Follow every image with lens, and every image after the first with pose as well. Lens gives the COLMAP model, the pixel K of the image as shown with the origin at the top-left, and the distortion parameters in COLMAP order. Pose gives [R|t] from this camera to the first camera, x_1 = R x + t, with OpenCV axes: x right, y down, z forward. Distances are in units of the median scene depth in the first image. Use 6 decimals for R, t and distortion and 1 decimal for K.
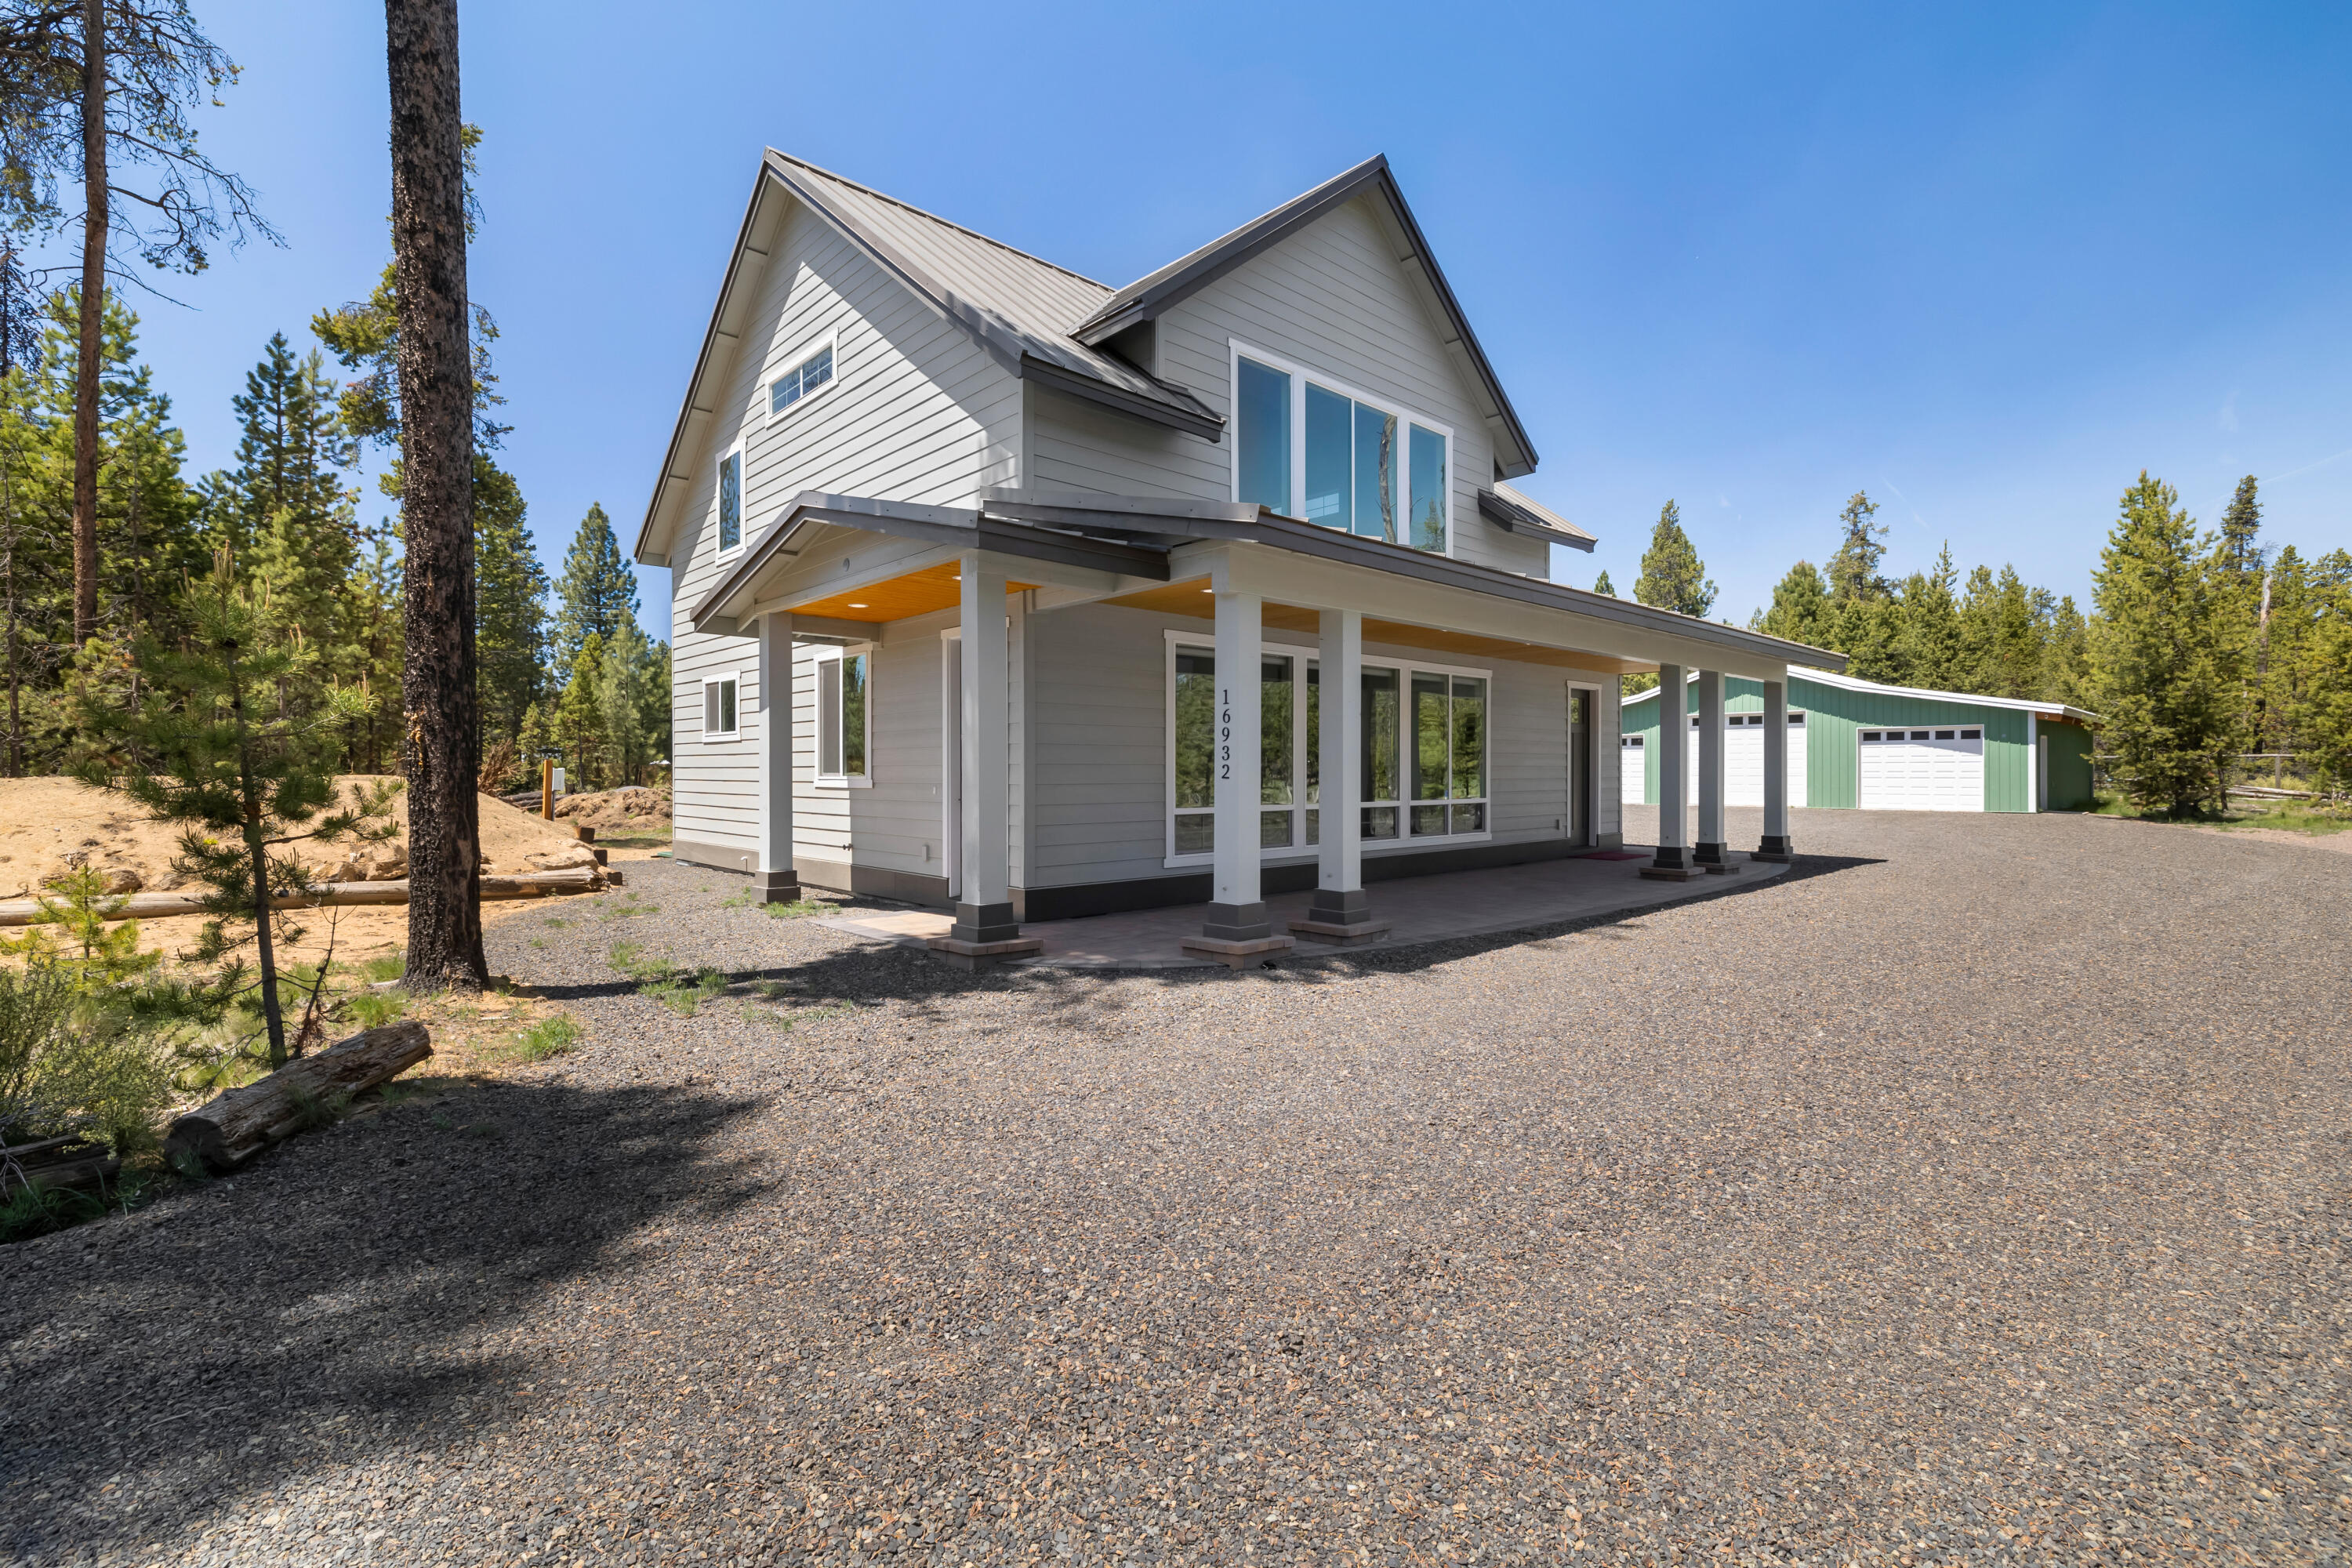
lens RADIAL K [[1008.8, 0, 1169.6], [0, 1008.8, 775.9], [0, 0, 1]] dist [0.001805, -0.000004]
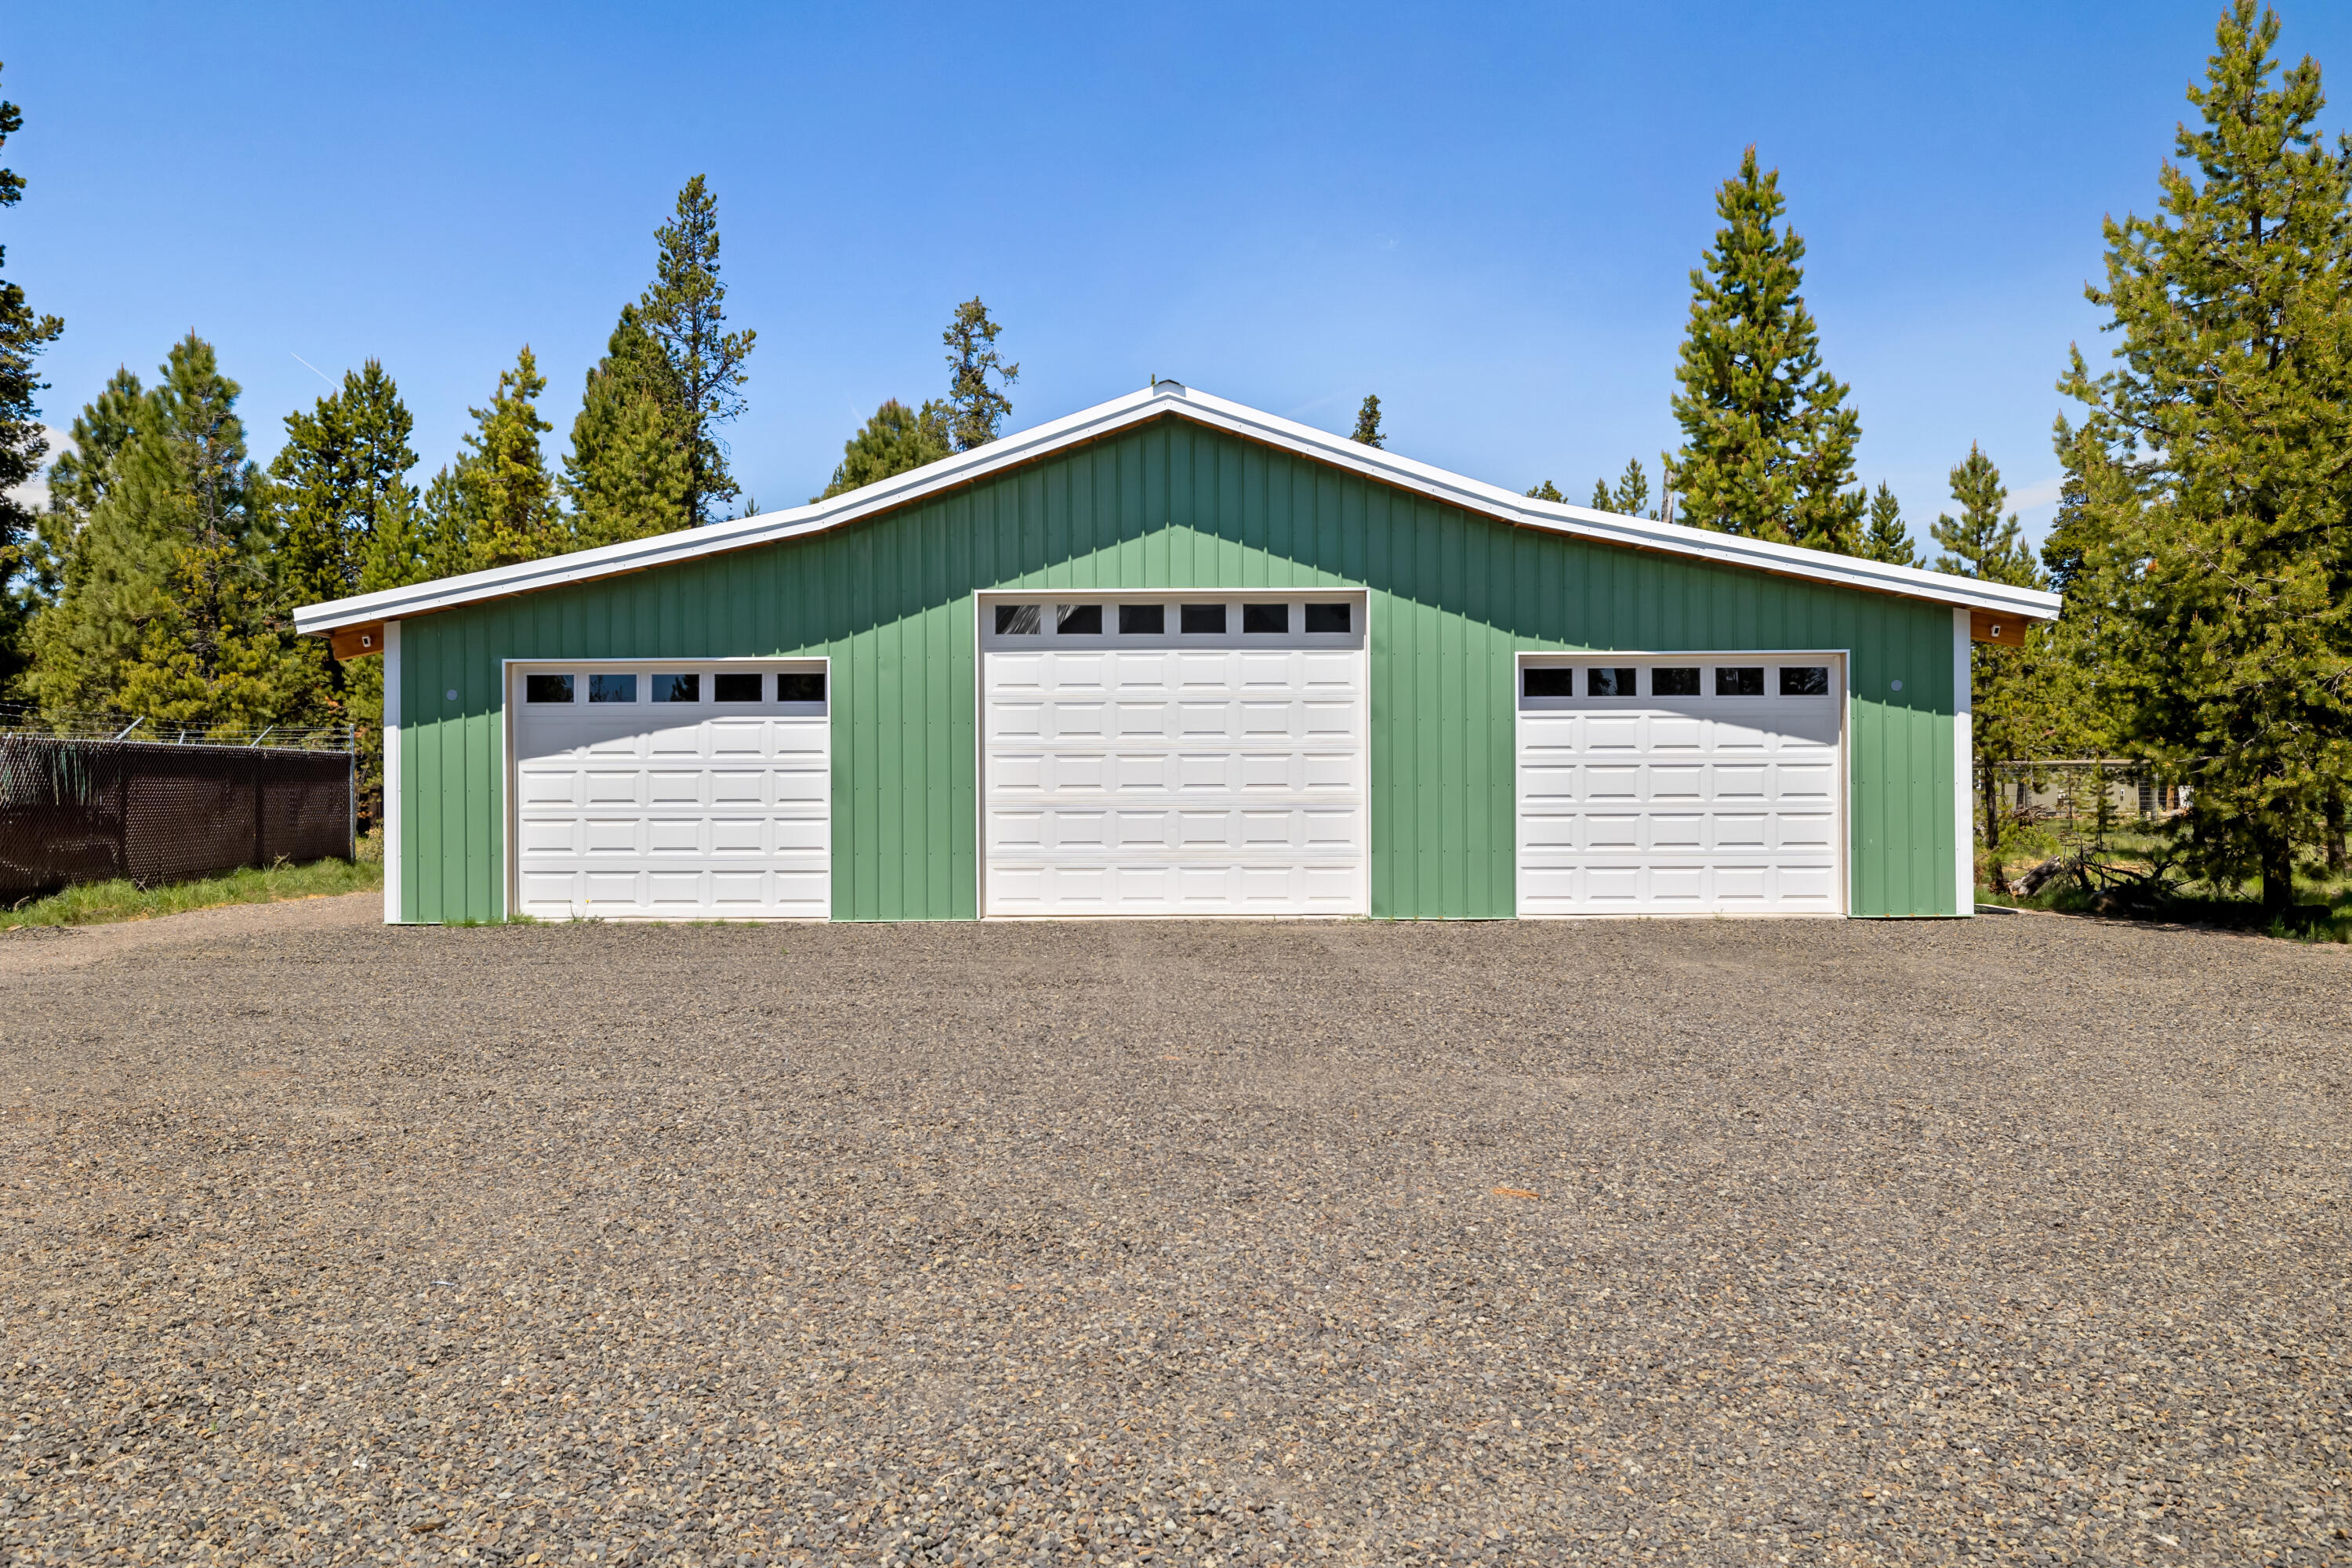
lens RADIAL K [[1638.6, 0, 1176.0], [0, 1638.6, 784.0], [0, 0, 1]] dist [-0.081354, -0.000217]
pose [[0.678095, 0.006001, 0.734950, 0.253141], [0.009154, 0.999820, -0.016610, -0.000641], [-0.734918, 0.017991, 0.677918, 0.746583]]
